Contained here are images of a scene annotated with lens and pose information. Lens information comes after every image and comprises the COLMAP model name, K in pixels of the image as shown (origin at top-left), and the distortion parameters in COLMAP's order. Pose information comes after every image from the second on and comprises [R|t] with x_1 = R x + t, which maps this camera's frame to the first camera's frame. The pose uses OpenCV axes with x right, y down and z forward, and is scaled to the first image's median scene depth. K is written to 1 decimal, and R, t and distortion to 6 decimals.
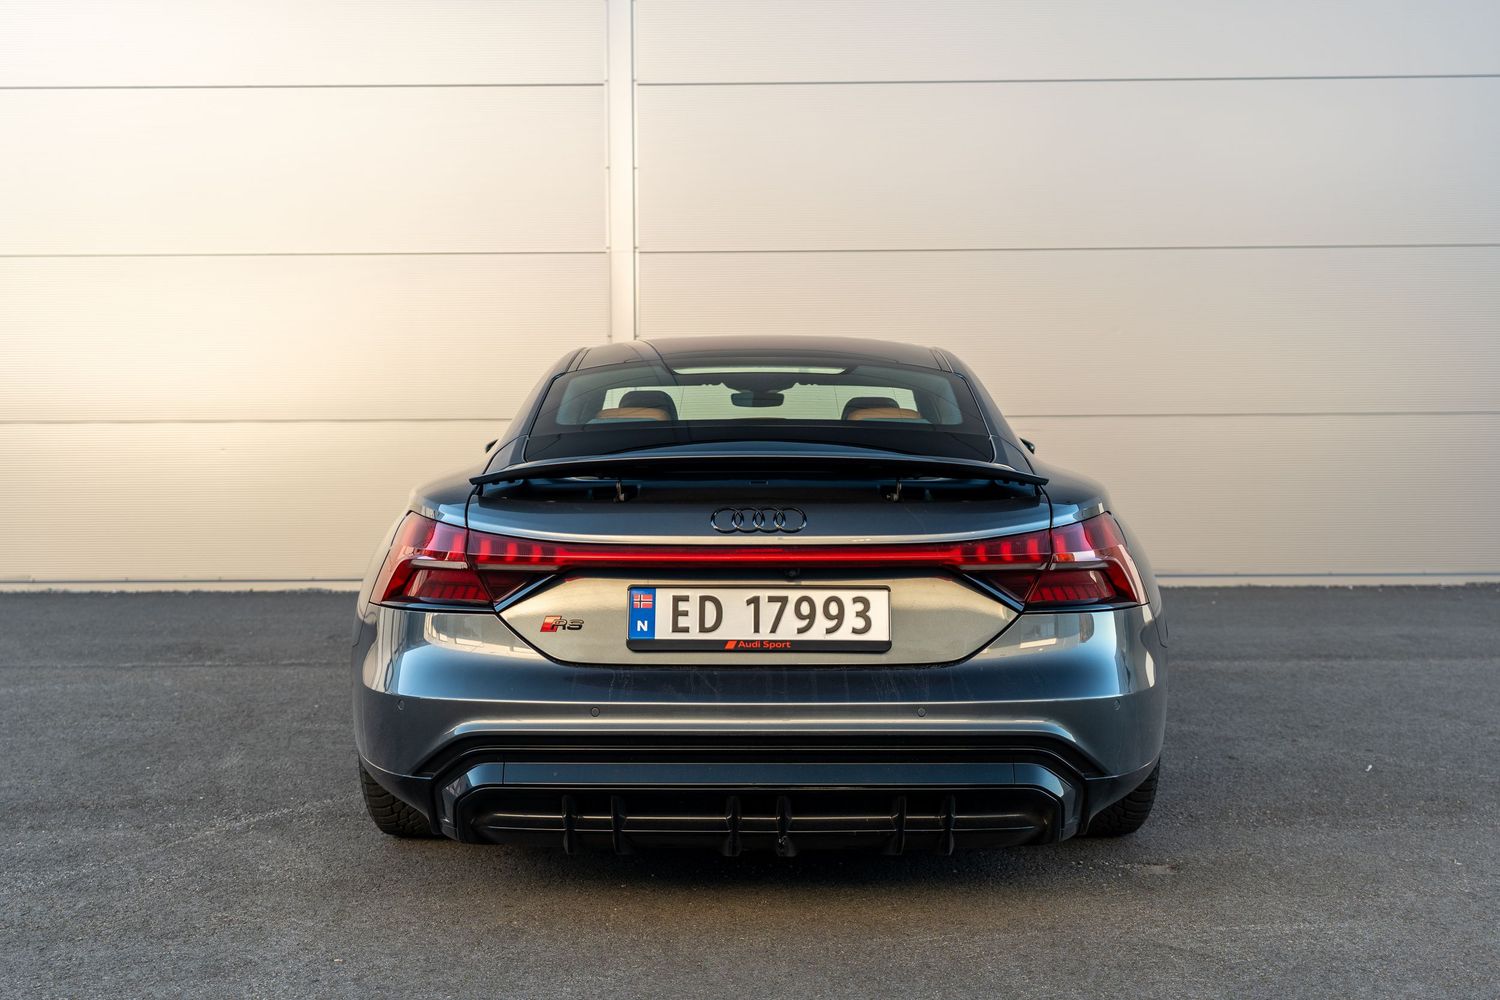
lens RADIAL K [[1354.7, 0, 750.0], [0, 1354.7, 500.0], [0, 0, 1]] dist [-0.002871, 0.006847]
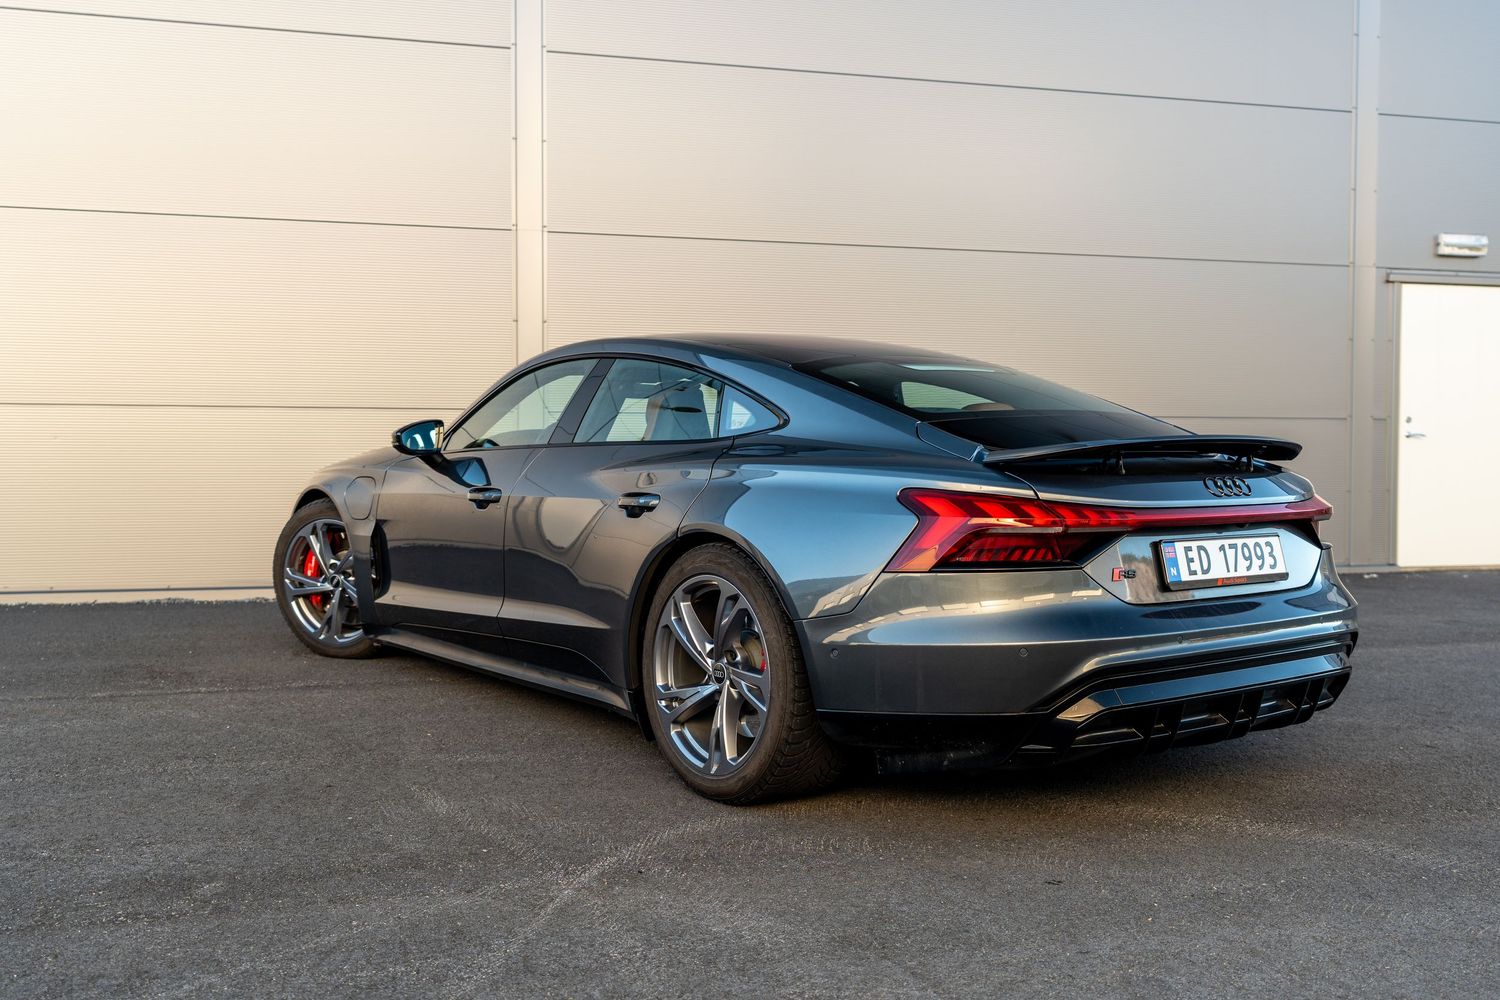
lens RADIAL K [[1354.7, 0, 750.0], [0, 1354.7, 500.0], [0, 0, 1]] dist [-0.002871, 0.006847]
pose [[0.794574, -0.022156, 0.606762, -1.169800], [0.017671, 0.999755, 0.013365, 0.001420], [-0.606909, 0.000102, 0.794771, 0.226366]]
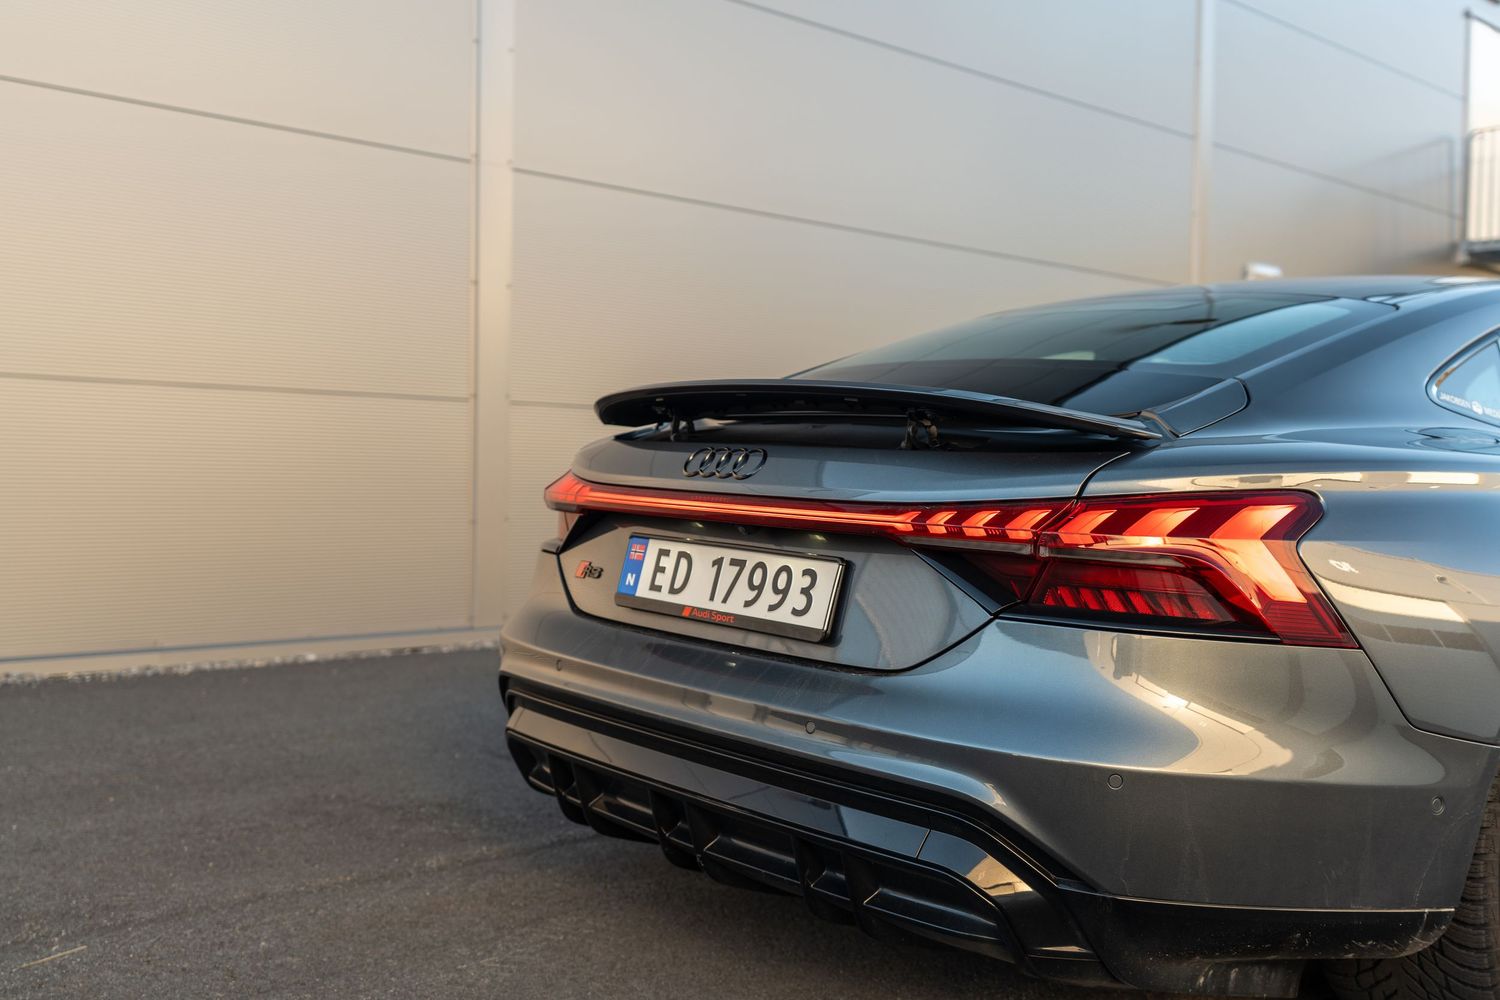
lens RADIAL K [[1354.7, 0, 750.0], [0, 1354.7, 500.0], [0, 0, 1]] dist [-0.002871, 0.006847]
pose [[0.674320, 0.051035, -0.736674, 0.614490], [-0.071836, 0.997411, 0.003342, 0.033107], [0.734937, 0.050666, 0.676240, 0.461452]]
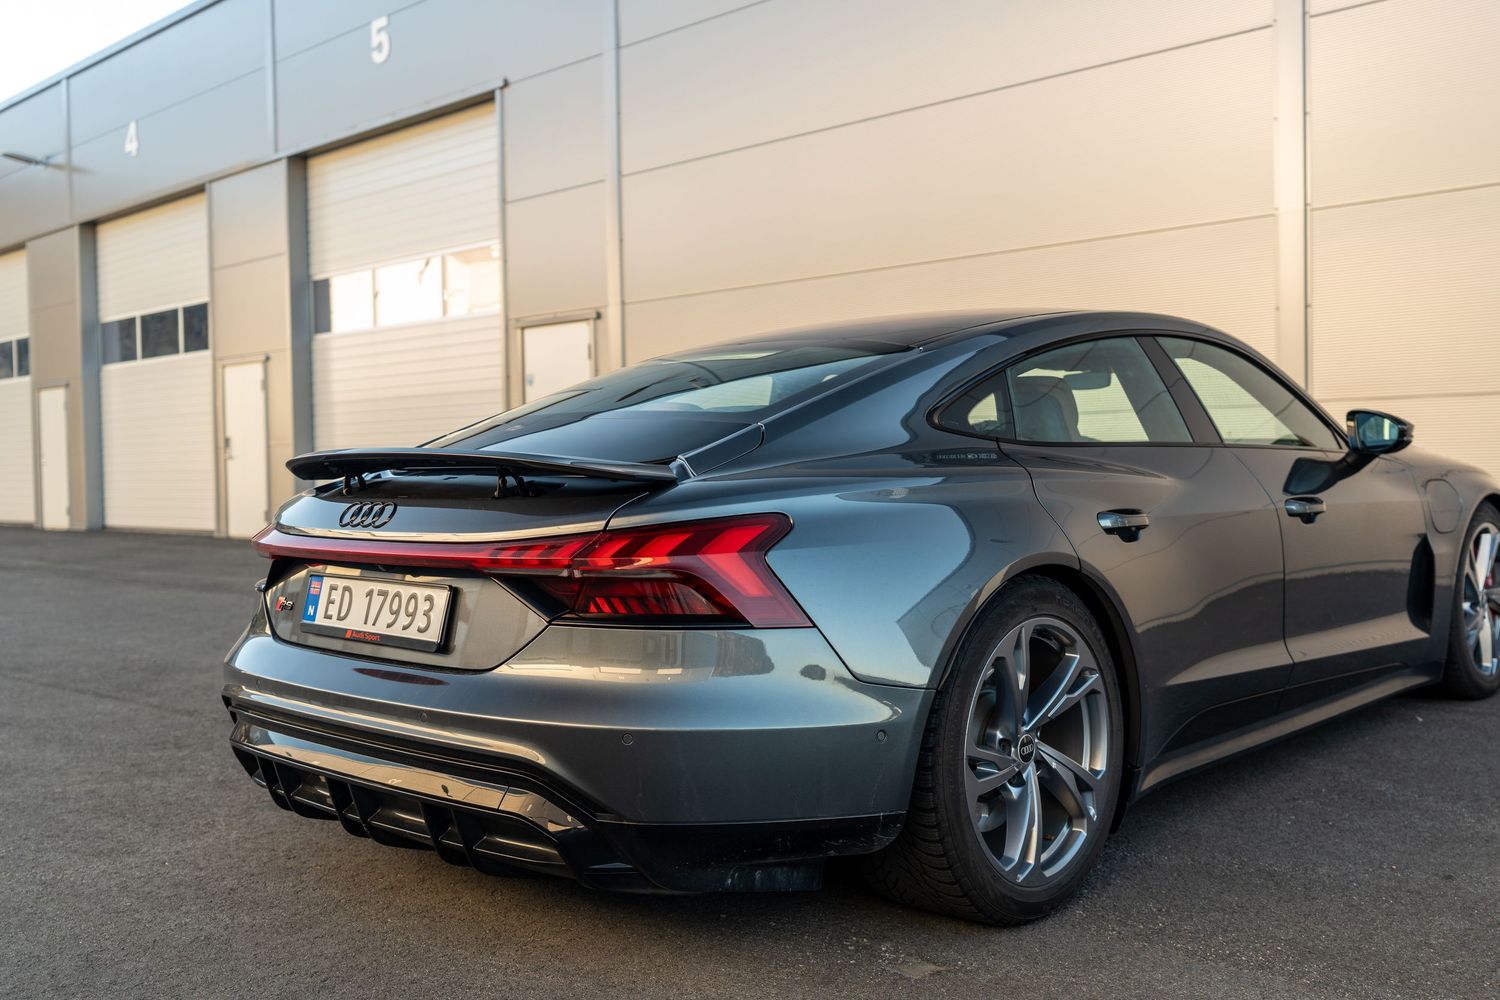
lens RADIAL K [[1354.7, 0, 750.0], [0, 1354.7, 500.0], [0, 0, 1]] dist [-0.002871, 0.006847]
pose [[0.740942, 0.008562, -0.671515, 0.906320], [-0.002671, 0.999948, 0.009803, -0.007313], [0.671564, -0.005470, 0.740926, 0.433160]]
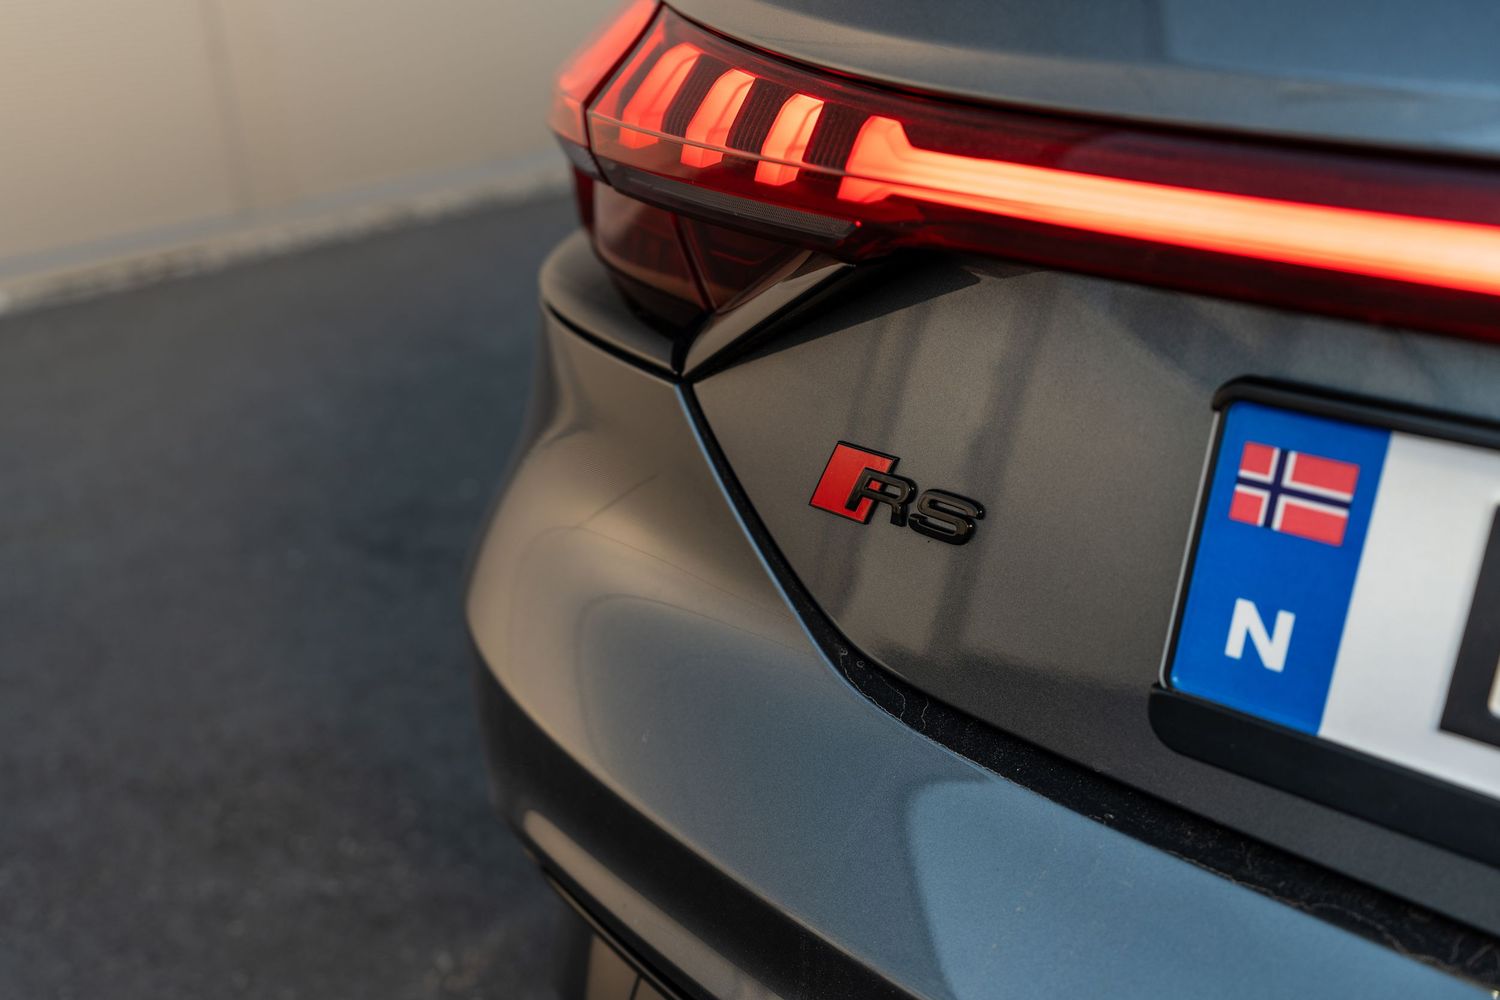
lens RADIAL K [[1354.7, 0, 750.0], [0, 1354.7, 500.0], [0, 0, 1]] dist [-0.002871, 0.006847]
pose [[0.791677, 0.232729, -0.564876, -0.038006], [-0.007997, 0.928470, 0.371322, 0.014742], [0.610888, -0.289450, 0.736909, 0.839891]]
